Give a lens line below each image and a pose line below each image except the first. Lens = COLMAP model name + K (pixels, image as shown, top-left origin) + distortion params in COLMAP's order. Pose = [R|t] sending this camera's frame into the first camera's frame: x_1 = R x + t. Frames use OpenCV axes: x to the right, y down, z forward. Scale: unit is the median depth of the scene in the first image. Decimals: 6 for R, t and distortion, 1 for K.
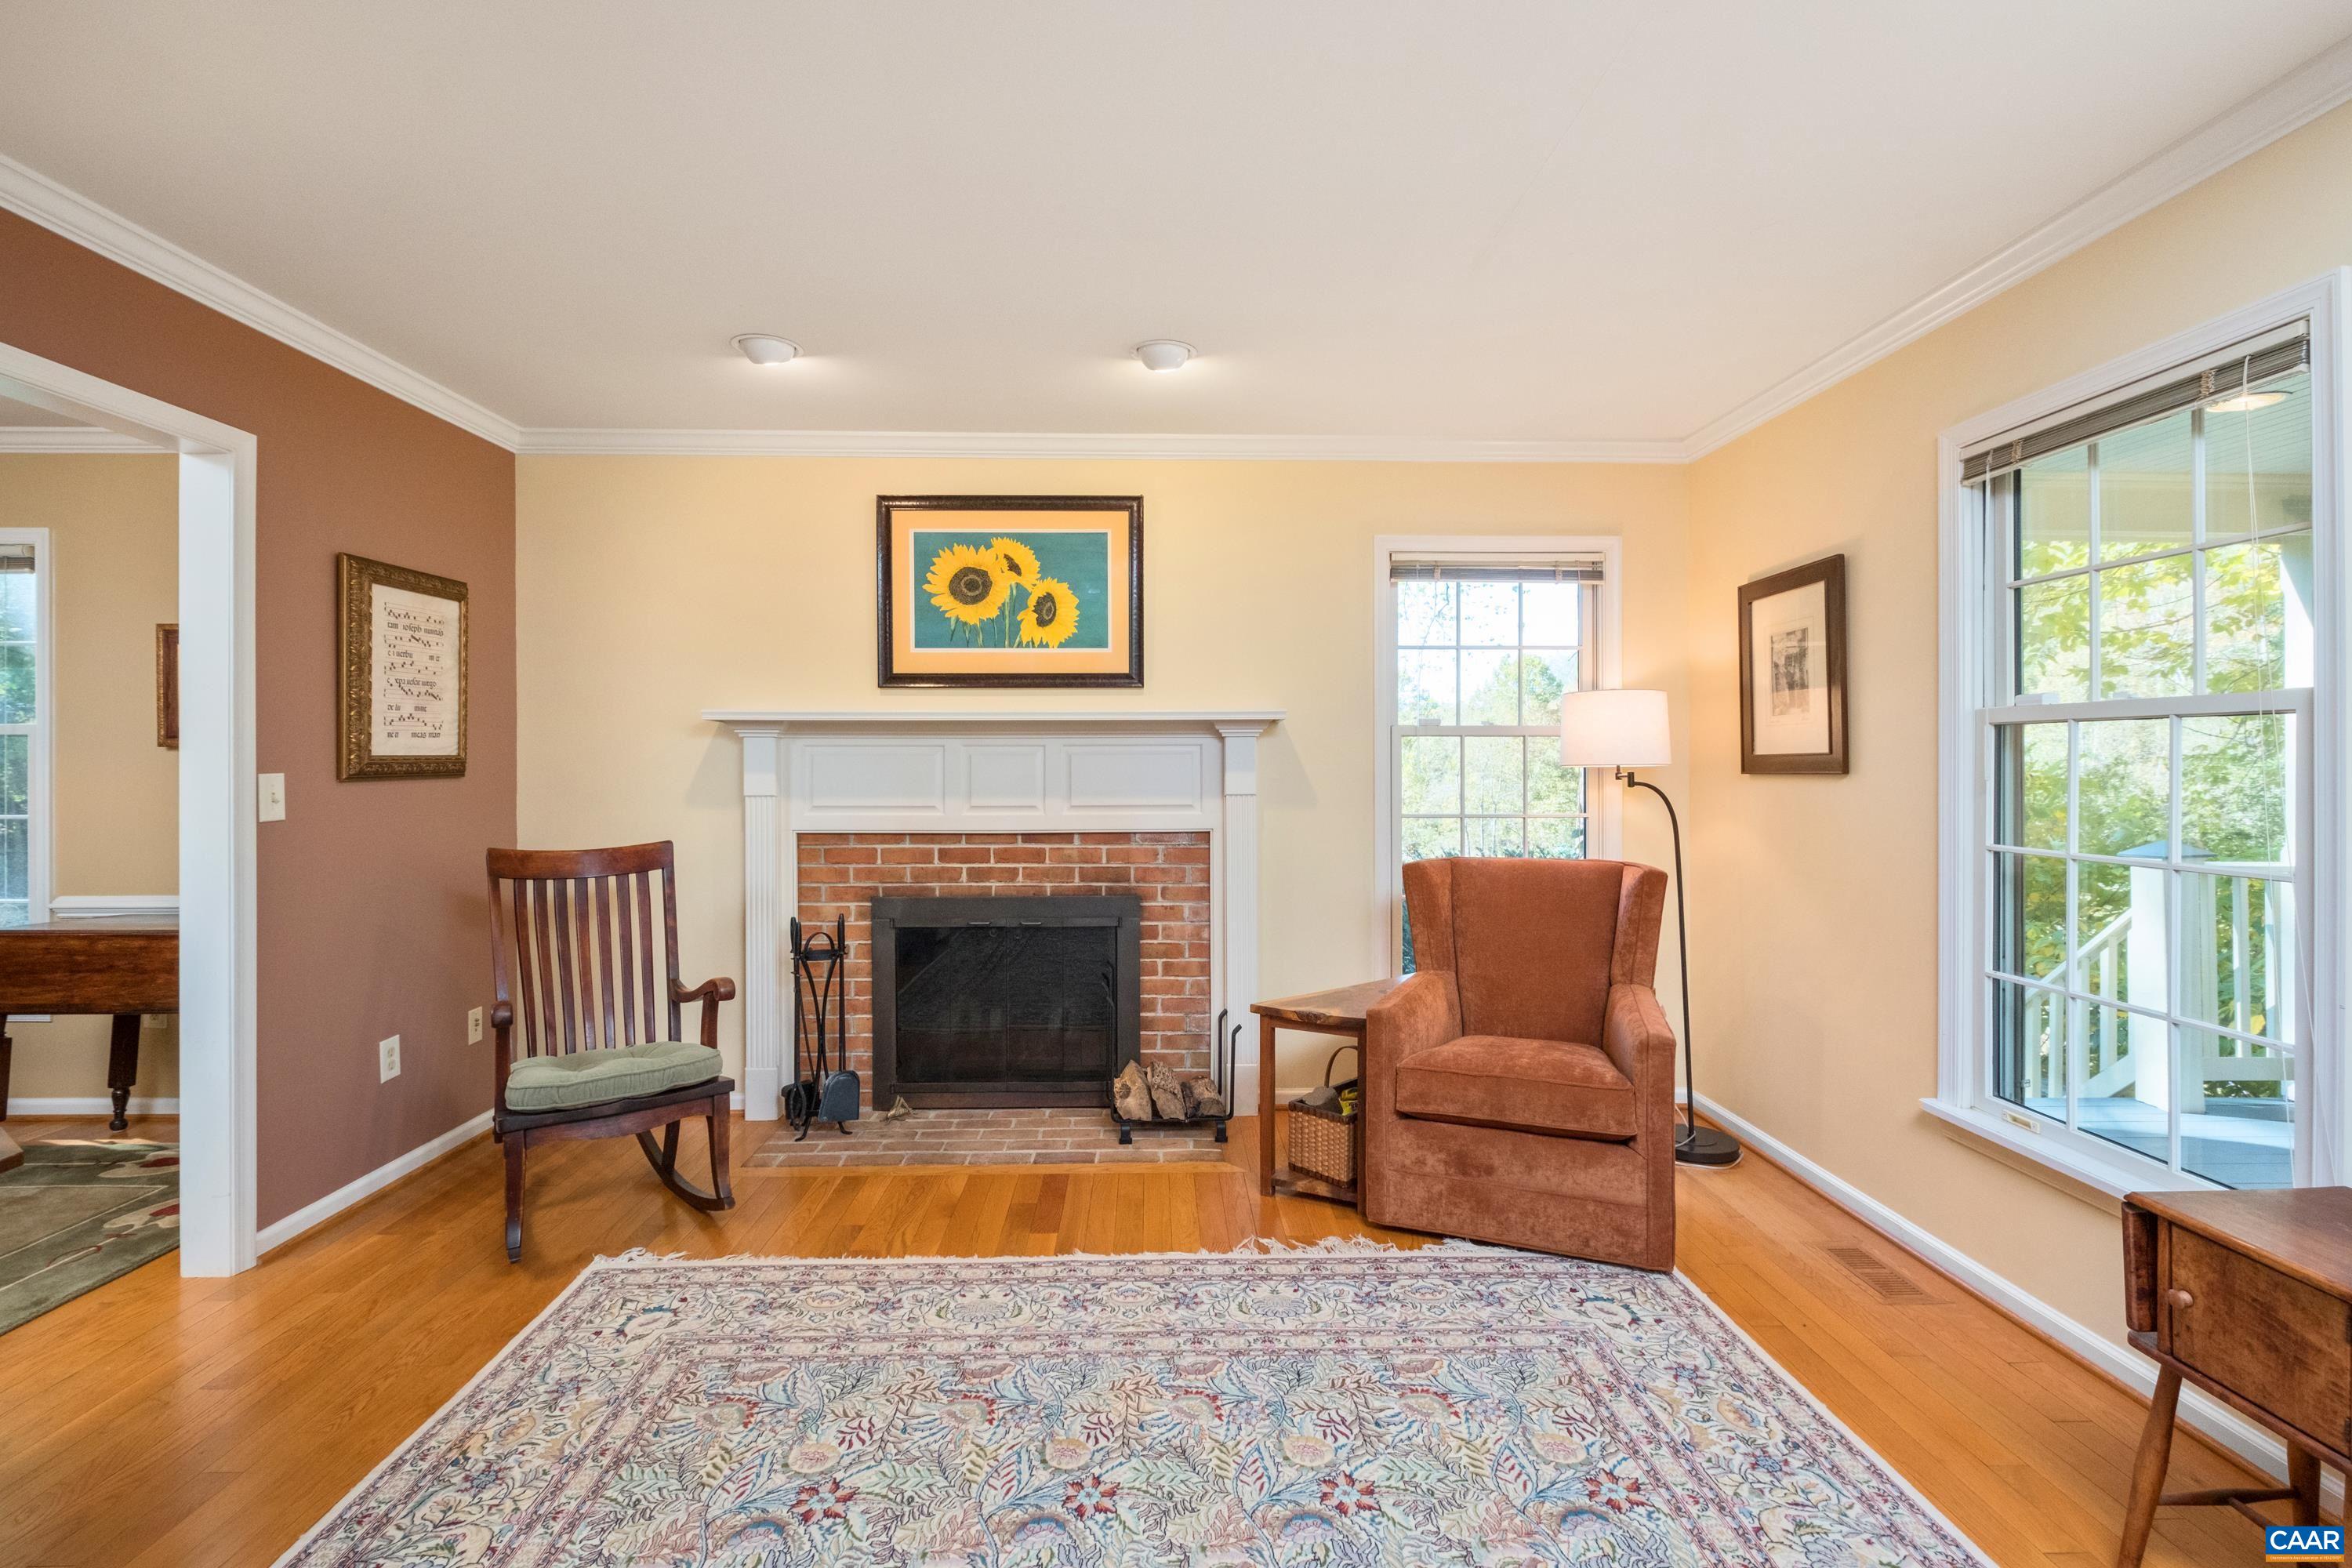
lens RADIAL K [[1045.9, 0, 1156.1], [0, 1045.9, 760.5], [0, 0, 1]] dist [0.003836, -0.003304]
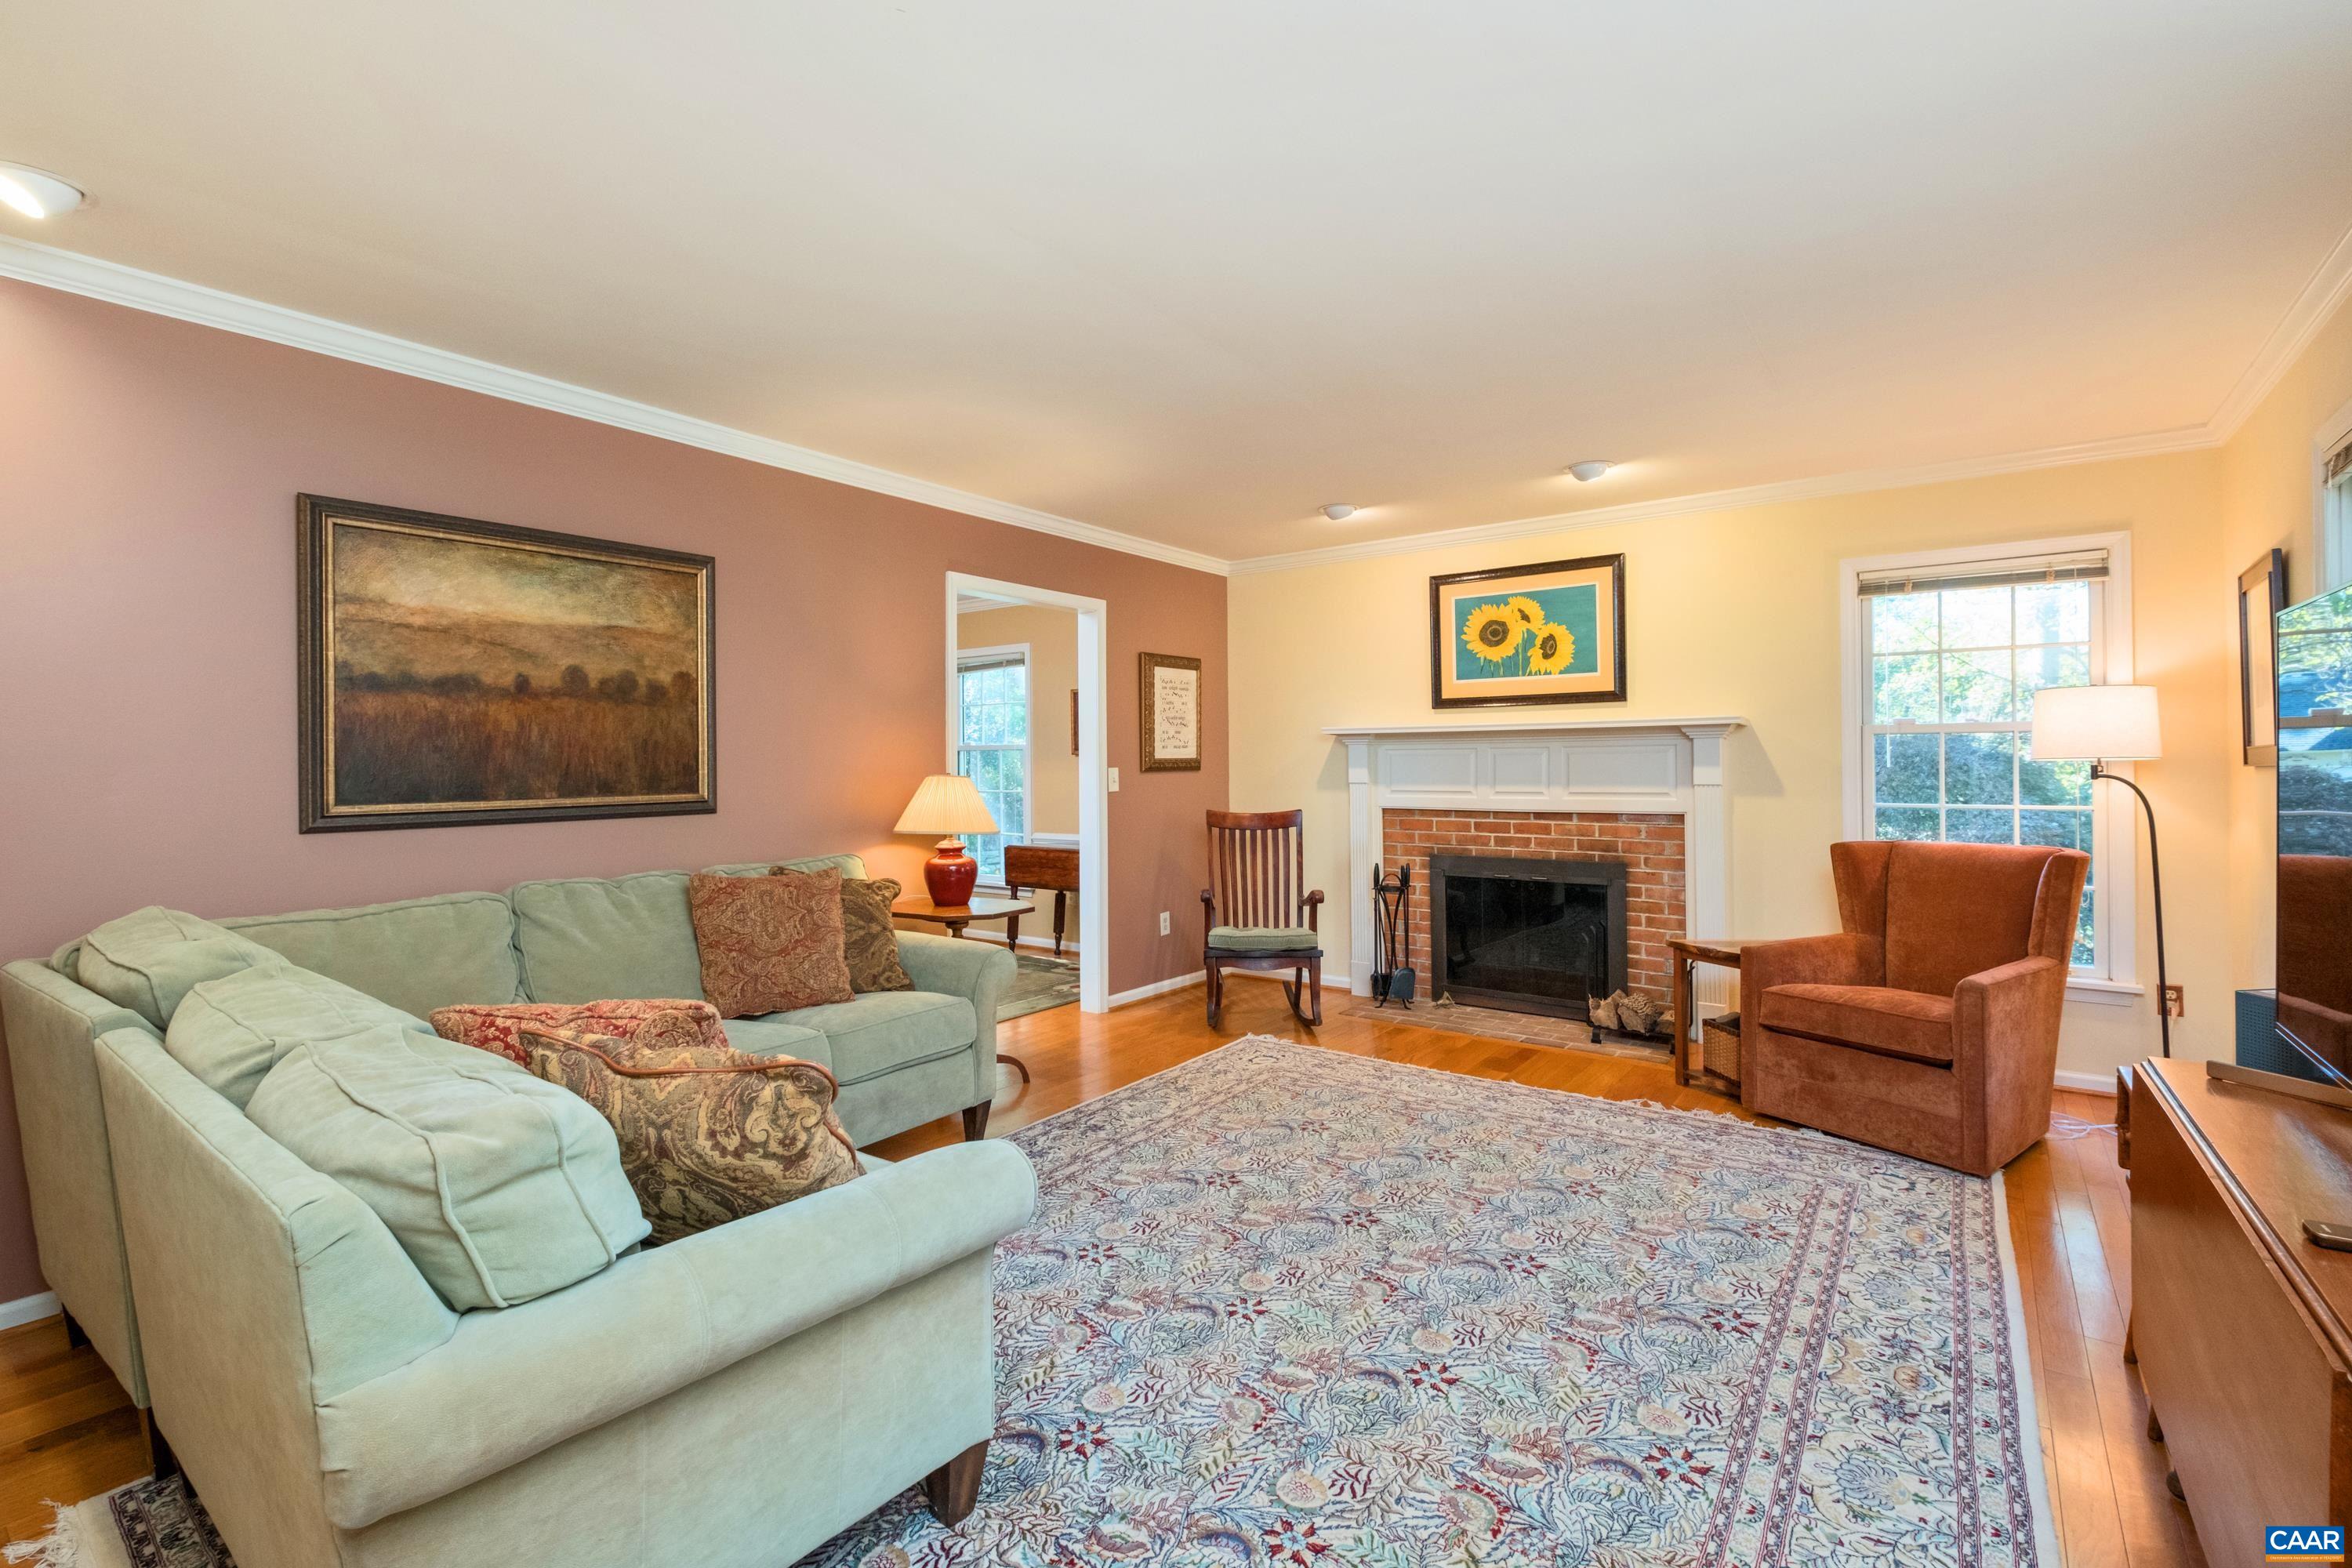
lens RADIAL K [[1045.9, 0, 1173.2], [0, 1045.9, 769.6], [0, 0, 1]] dist [0.003836, -0.003304]
pose [[0.786970, -0.000882, -0.616991, 0.403520], [0.005287, 0.999972, 0.005313, 0.005227], [0.616969, -0.007443, 0.786952, -0.422827]]
